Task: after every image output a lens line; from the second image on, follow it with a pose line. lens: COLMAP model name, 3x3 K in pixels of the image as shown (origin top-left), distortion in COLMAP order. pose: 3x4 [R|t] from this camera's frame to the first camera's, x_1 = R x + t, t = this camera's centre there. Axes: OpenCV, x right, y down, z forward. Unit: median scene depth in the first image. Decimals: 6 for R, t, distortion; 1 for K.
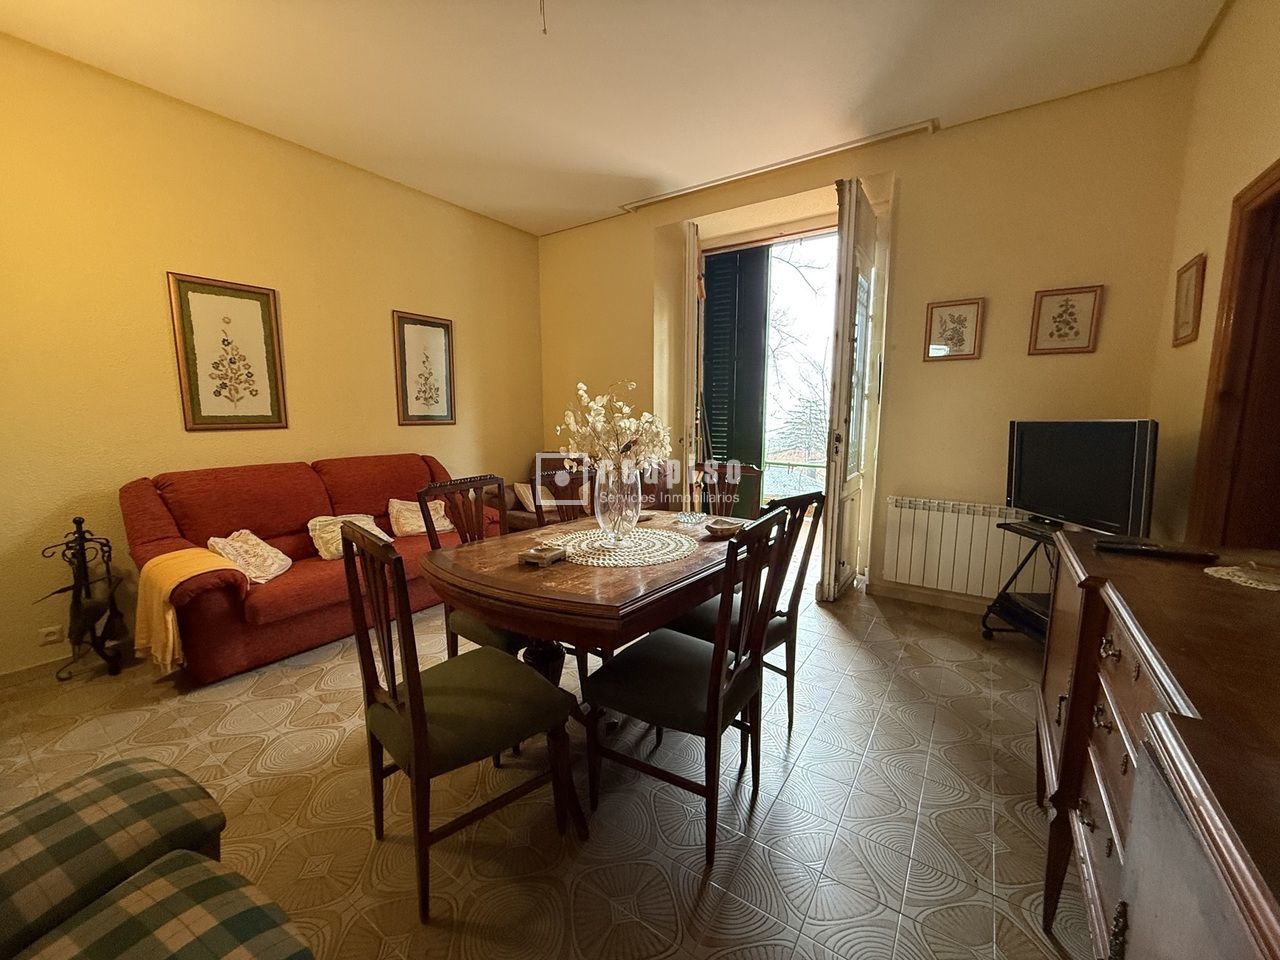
lens RADIAL K [[509.0, 0, 636.6], [0, 509.0, 477.5], [0, 0, 1]] dist [-0.013430, 0.000764]
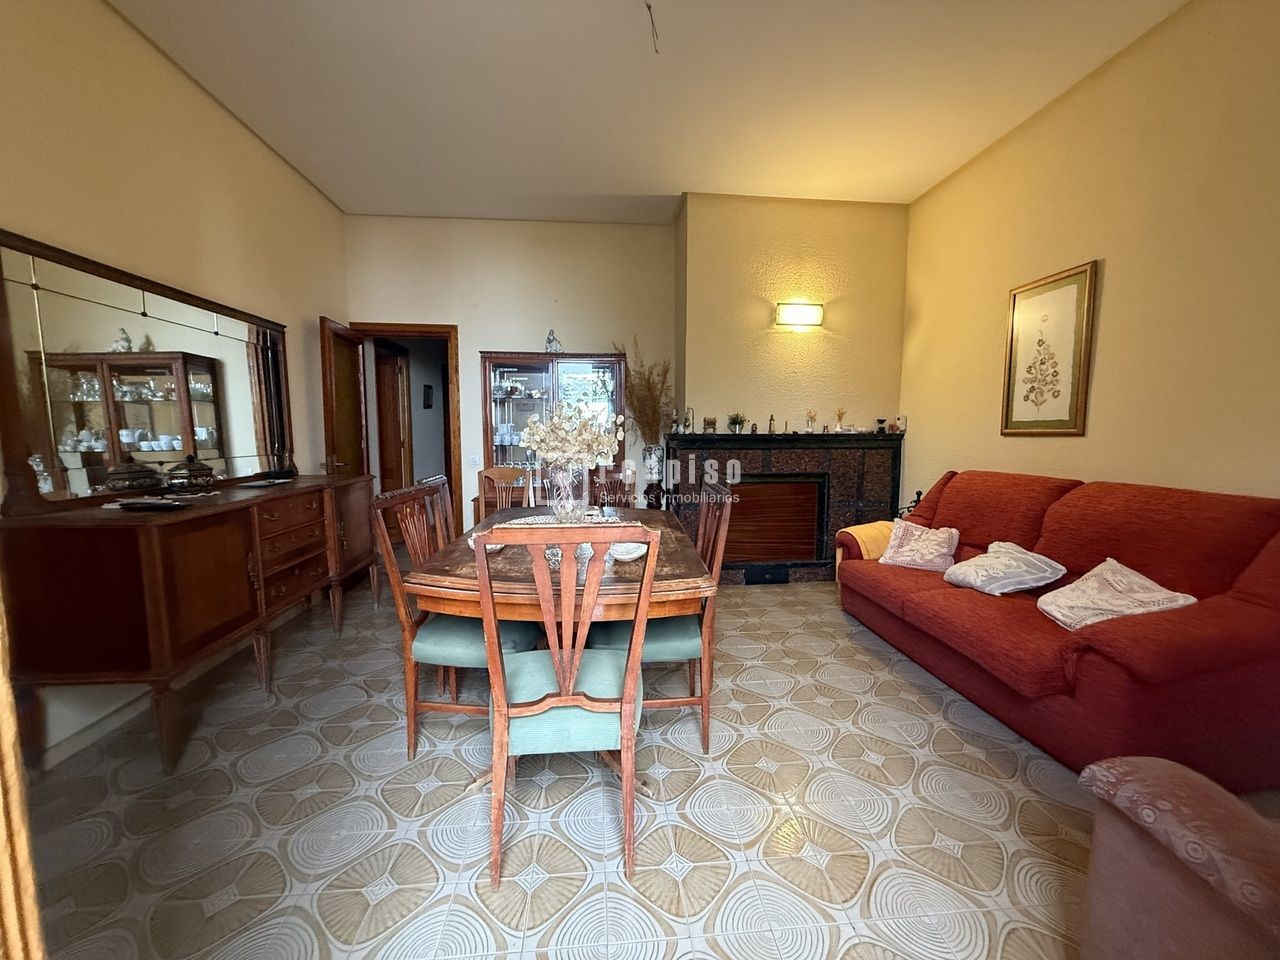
lens RADIAL K [[509.0, 0, 632.7], [0, 509.0, 482.4], [0, 0, 1]] dist [-0.013430, 0.000764]
pose [[-0.779292, 0.074426, -0.622226, 0.369125], [-0.064018, 0.978273, 0.197191, -0.144985], [0.623383, 0.193503, -0.757595, 1.245258]]
